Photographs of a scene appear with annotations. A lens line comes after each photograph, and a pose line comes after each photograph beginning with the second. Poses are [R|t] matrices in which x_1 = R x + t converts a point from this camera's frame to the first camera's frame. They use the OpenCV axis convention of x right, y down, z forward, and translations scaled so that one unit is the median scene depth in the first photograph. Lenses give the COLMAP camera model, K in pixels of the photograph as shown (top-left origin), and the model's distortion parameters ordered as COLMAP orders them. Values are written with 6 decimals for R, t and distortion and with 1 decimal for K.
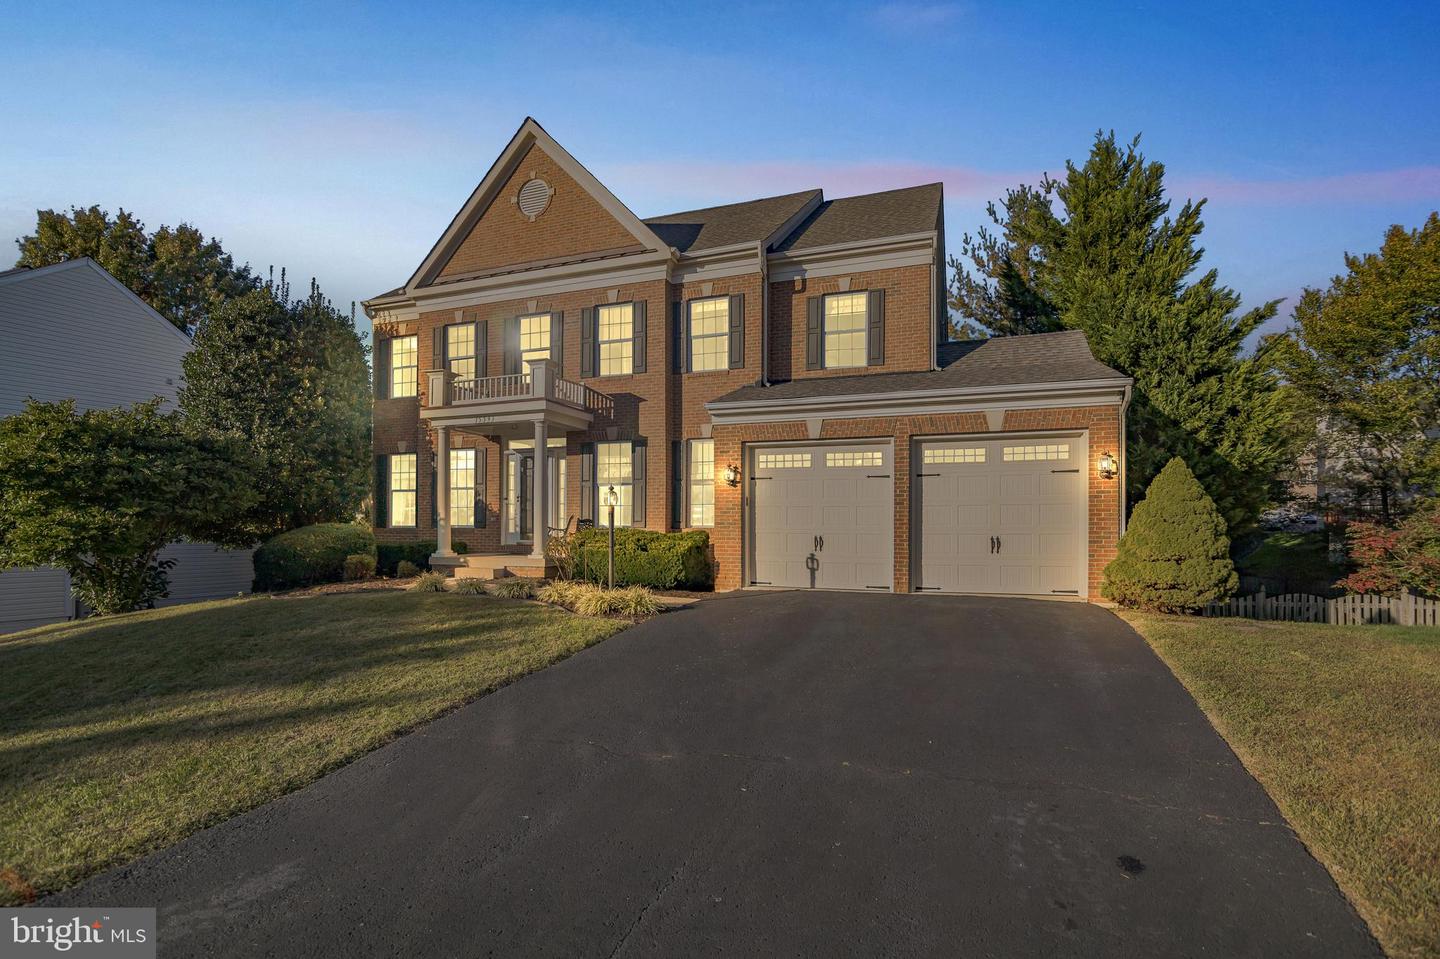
lens RADIAL K [[667.7, 0, 723.4], [0, 667.7, 522.2], [0, 0, 1]] dist [-0.002416, -0.000260]
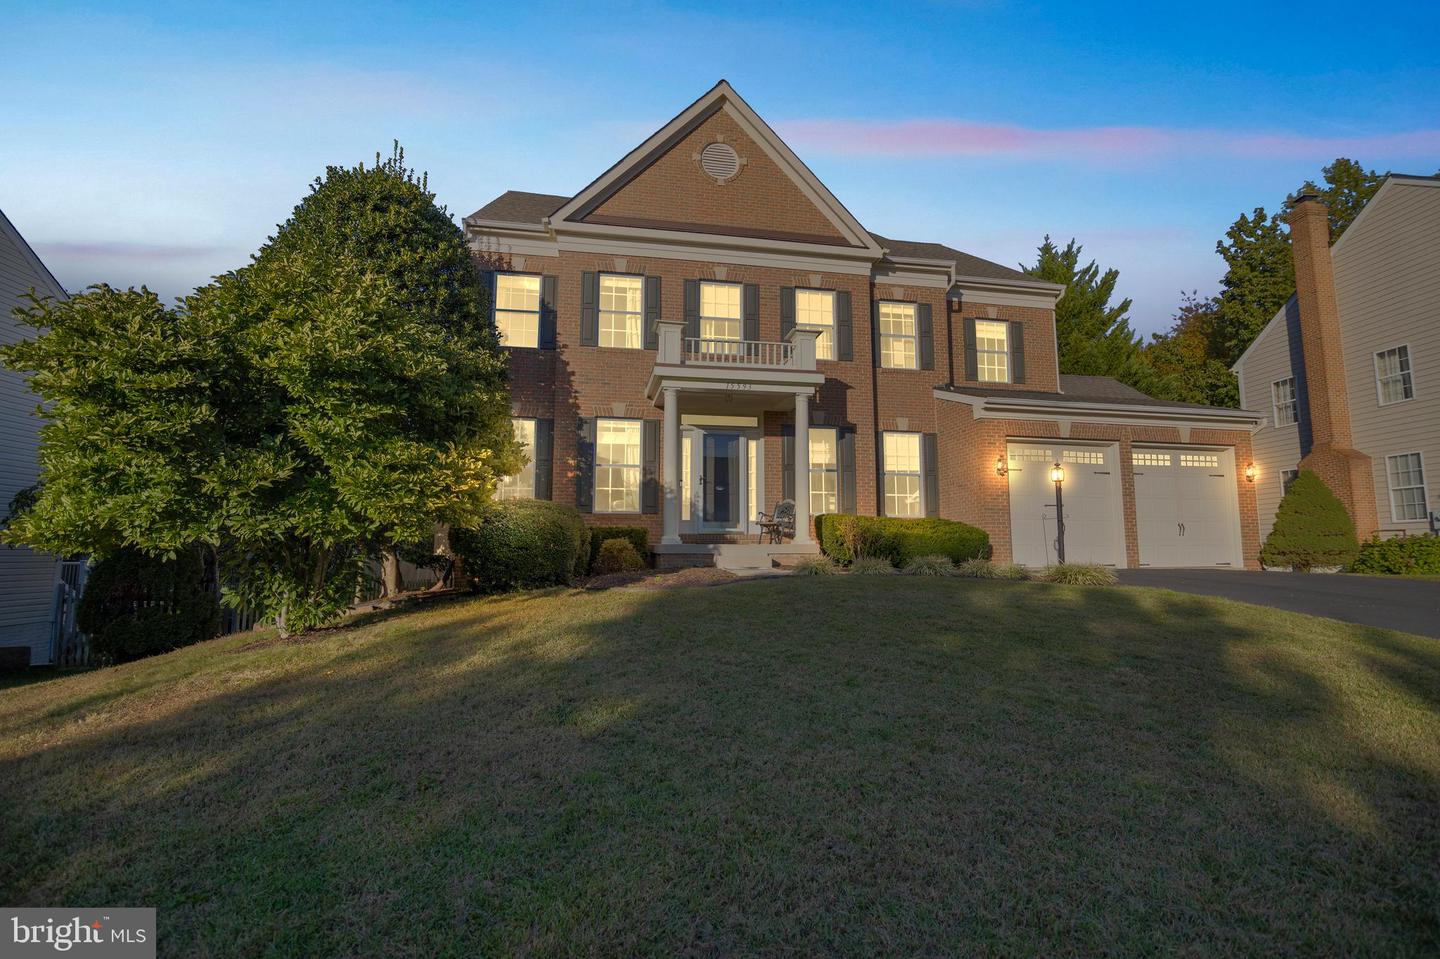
lens RADIAL K [[666.5, 0, 720.0], [0, 666.5, 479.5], [0, 0, 1]] dist [0.001317, 0.000142]
pose [[0.860520, 0.056621, 0.506260, -0.794723], [-0.005418, 0.994765, -0.102046, 0.057592], [-0.509387, 0.085070, 0.856322, 0.257886]]
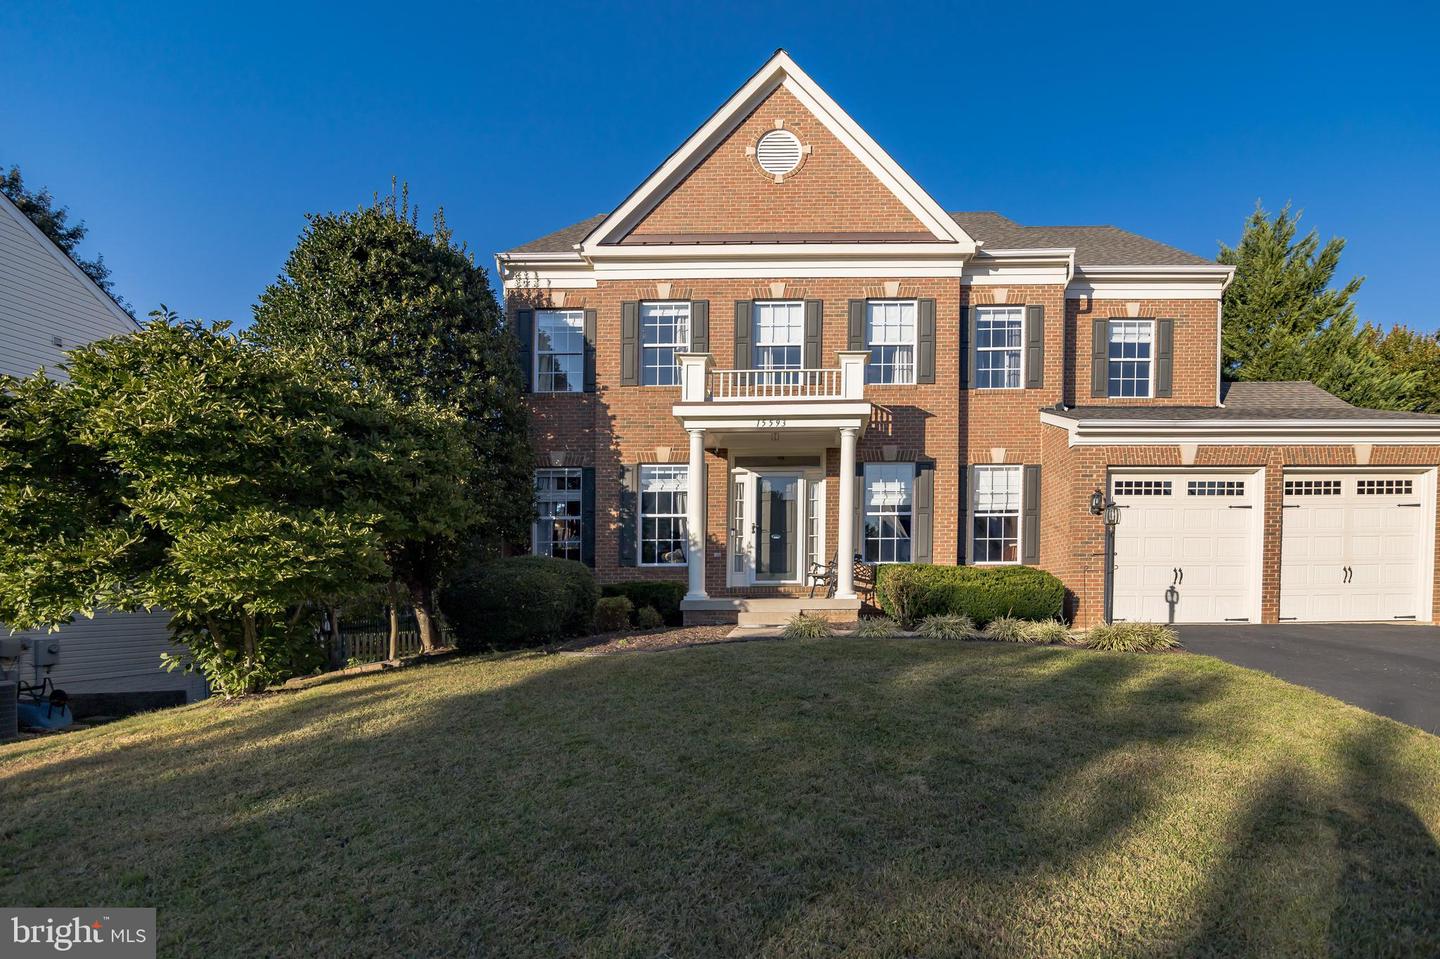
lens RADIAL K [[693.6, 0, 829.8], [0, 693.6, 610.0], [0, 0, 1]] dist [-0.001568, -0.000673]
pose [[0.941531, -0.013965, 0.336636, -0.558935], [0.002804, 0.999431, 0.033619, 0.038933], [-0.336914, -0.030709, 0.941034, 0.192648]]
